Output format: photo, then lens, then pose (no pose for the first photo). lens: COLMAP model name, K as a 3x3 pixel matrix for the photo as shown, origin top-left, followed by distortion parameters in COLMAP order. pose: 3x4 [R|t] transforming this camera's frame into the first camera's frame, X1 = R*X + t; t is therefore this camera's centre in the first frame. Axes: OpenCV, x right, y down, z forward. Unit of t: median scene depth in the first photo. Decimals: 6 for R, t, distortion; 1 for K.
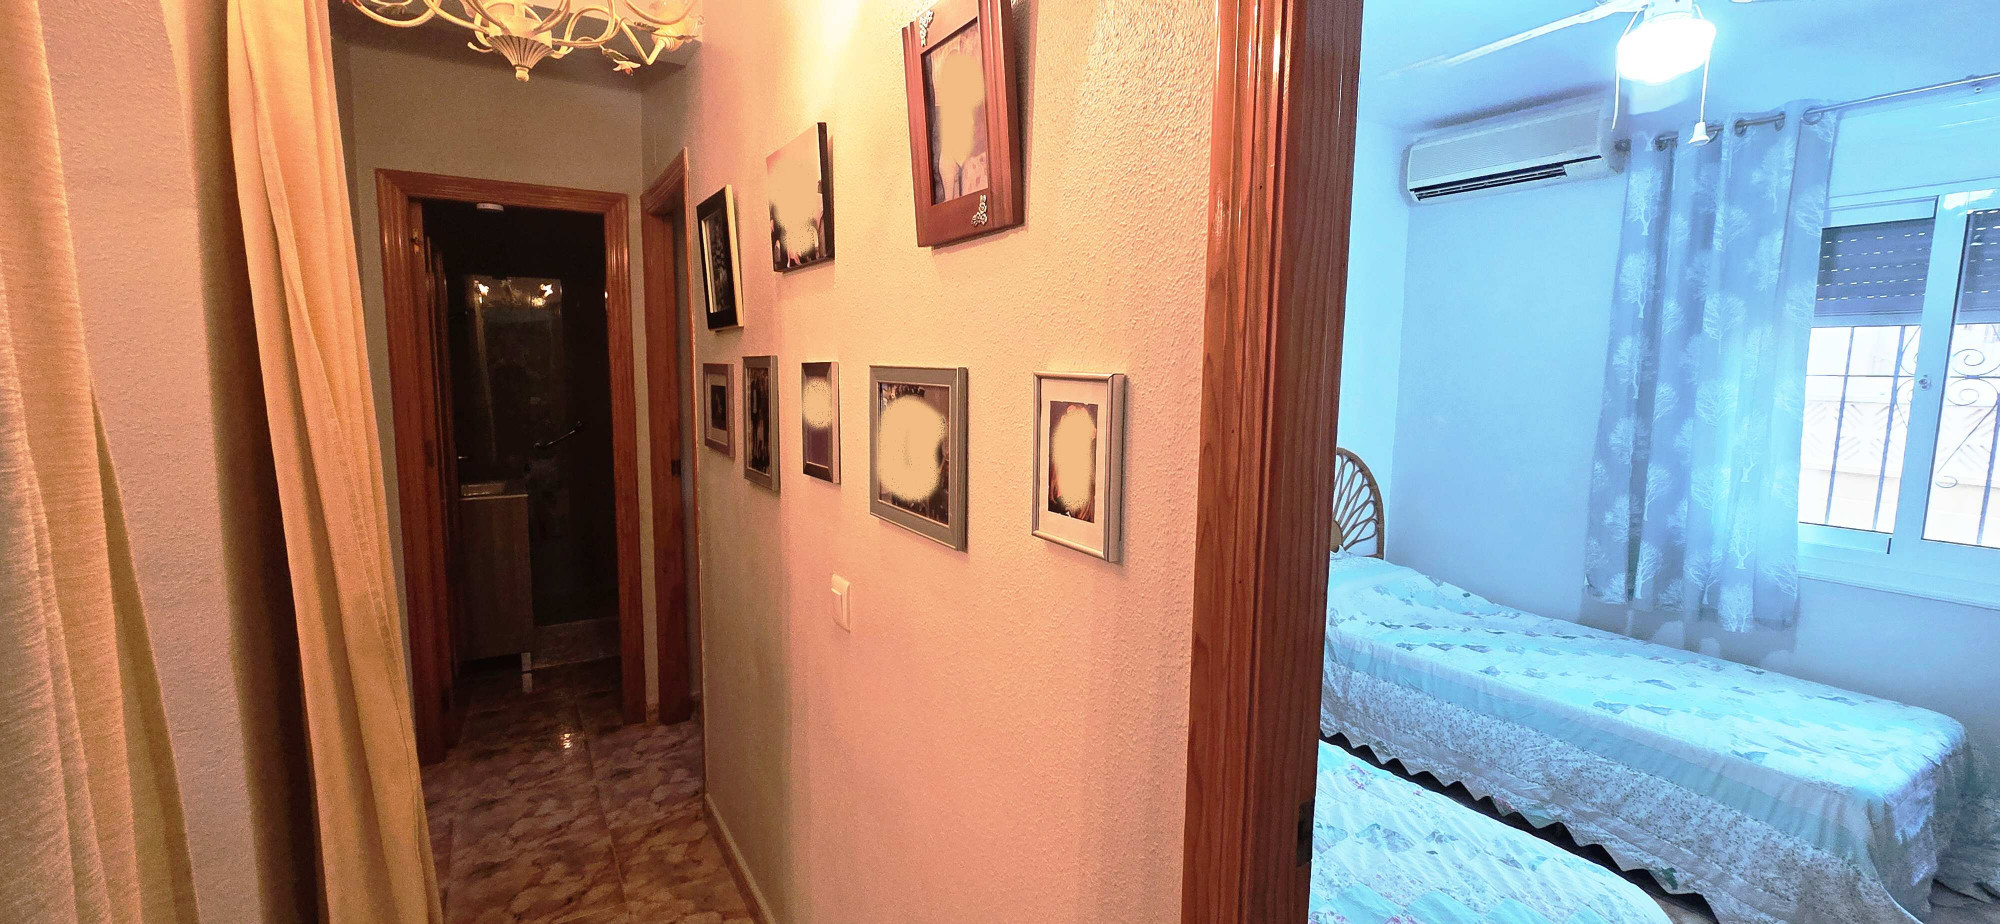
lens RADIAL K [[811.0, 0, 1003.3], [0, 811.0, 455.7], [0, 0, 1]] dist [-0.011611, 0.004153]
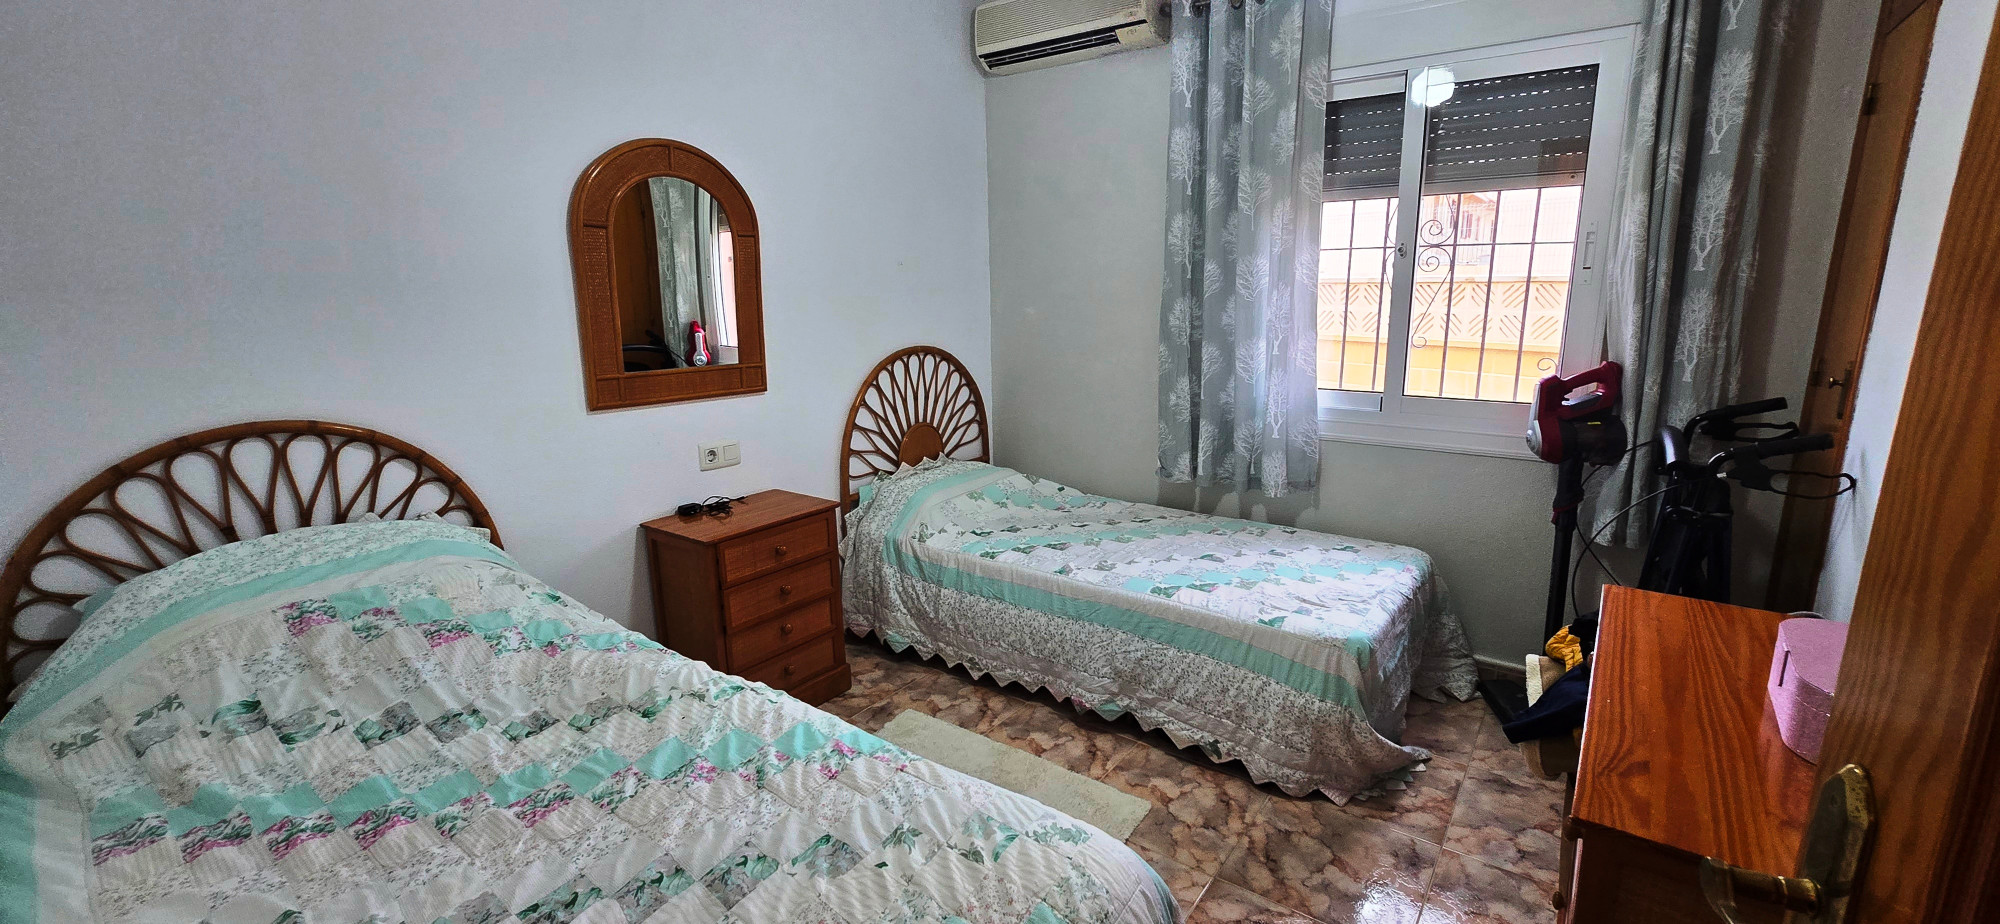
lens RADIAL K [[811.0, 0, 1003.3], [0, 811.0, 455.7], [0, 0, 1]] dist [-0.011611, 0.004153]
pose [[0.929231, -0.107196, 0.353608, 0.207851], [0.069886, 0.990707, 0.116683, 0.015271], [-0.362830, -0.083713, 0.928087, 0.144836]]
